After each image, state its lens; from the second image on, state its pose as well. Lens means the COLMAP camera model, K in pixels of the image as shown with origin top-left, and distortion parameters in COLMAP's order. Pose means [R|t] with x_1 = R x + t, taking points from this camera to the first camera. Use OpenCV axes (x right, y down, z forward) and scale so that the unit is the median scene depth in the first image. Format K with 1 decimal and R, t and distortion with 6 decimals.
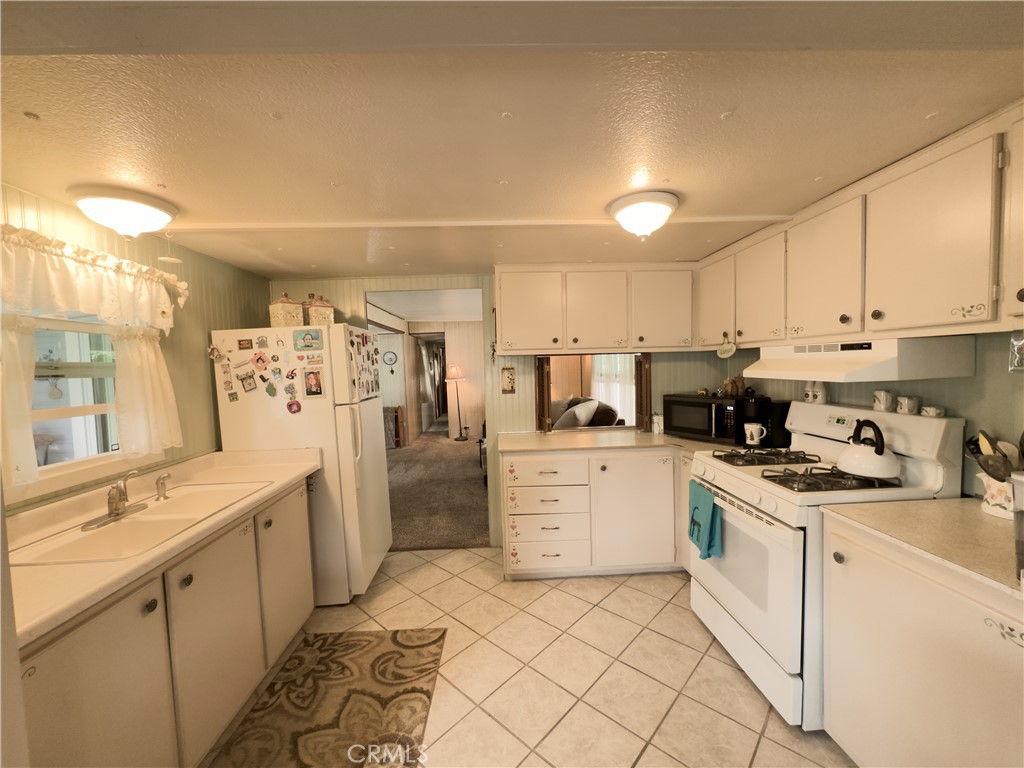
lens RADIAL K [[408.2, 0, 512.0], [0, 408.2, 384.0], [0, 0, 1]] dist [-0.001901, 0.000502]
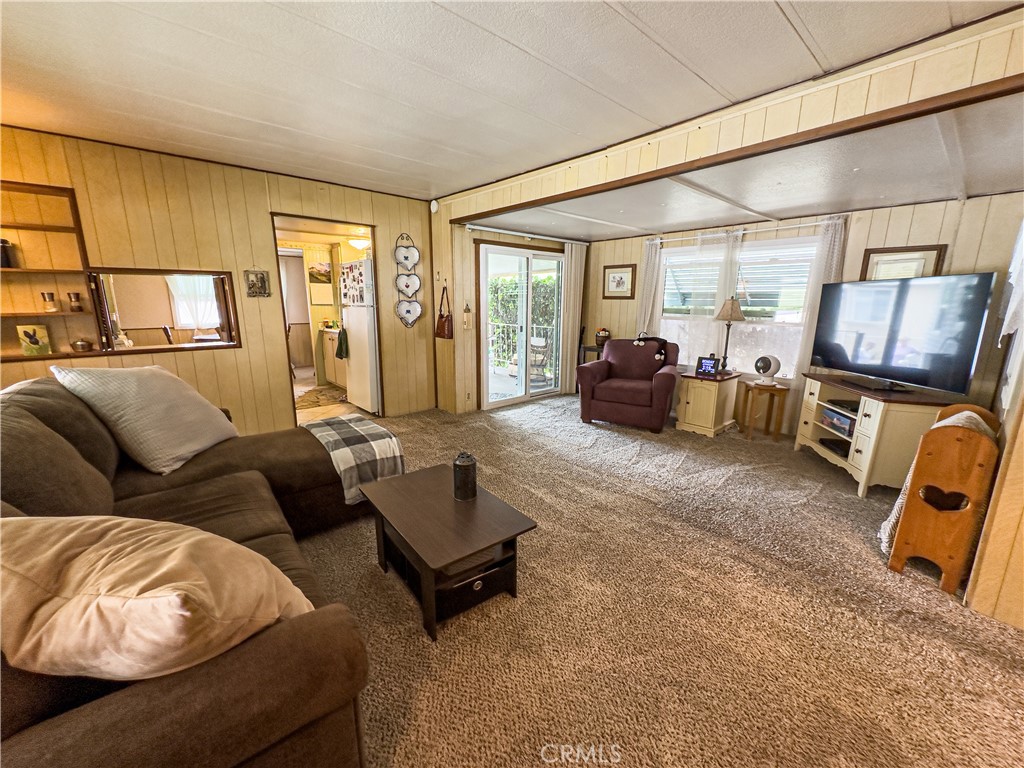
lens RADIAL K [[408.2, 0, 512.0], [0, 408.2, 384.0], [0, 0, 1]] dist [-0.001901, 0.000502]
pose [[-0.783694, 0.153224, -0.601952, 0.206527], [-0.006430, 0.967044, 0.254528, -0.089317], [0.621114, 0.203343, -0.756881, 2.977769]]
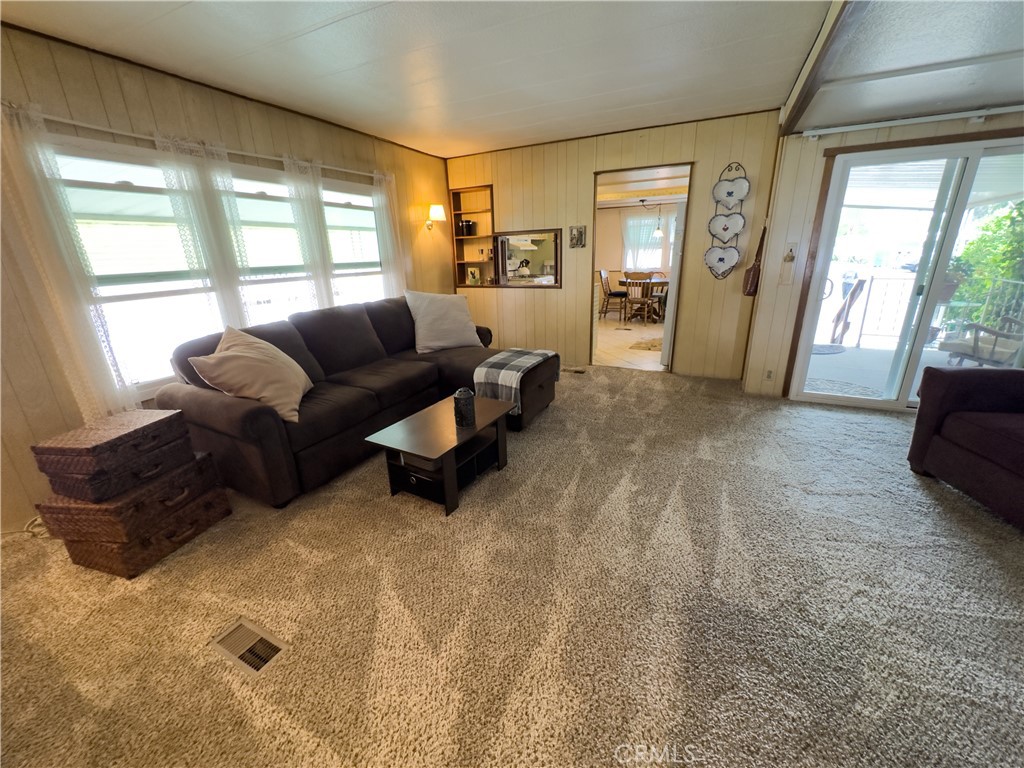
lens RADIAL K [[408.2, 0, 512.0], [0, 408.2, 384.0], [0, 0, 1]] dist [-0.001901, 0.000502]
pose [[-0.873783, -0.095365, 0.476873, -0.662190], [0.078036, 0.940383, 0.331045, -0.067389], [-0.480013, 0.326475, -0.814249, 3.047755]]
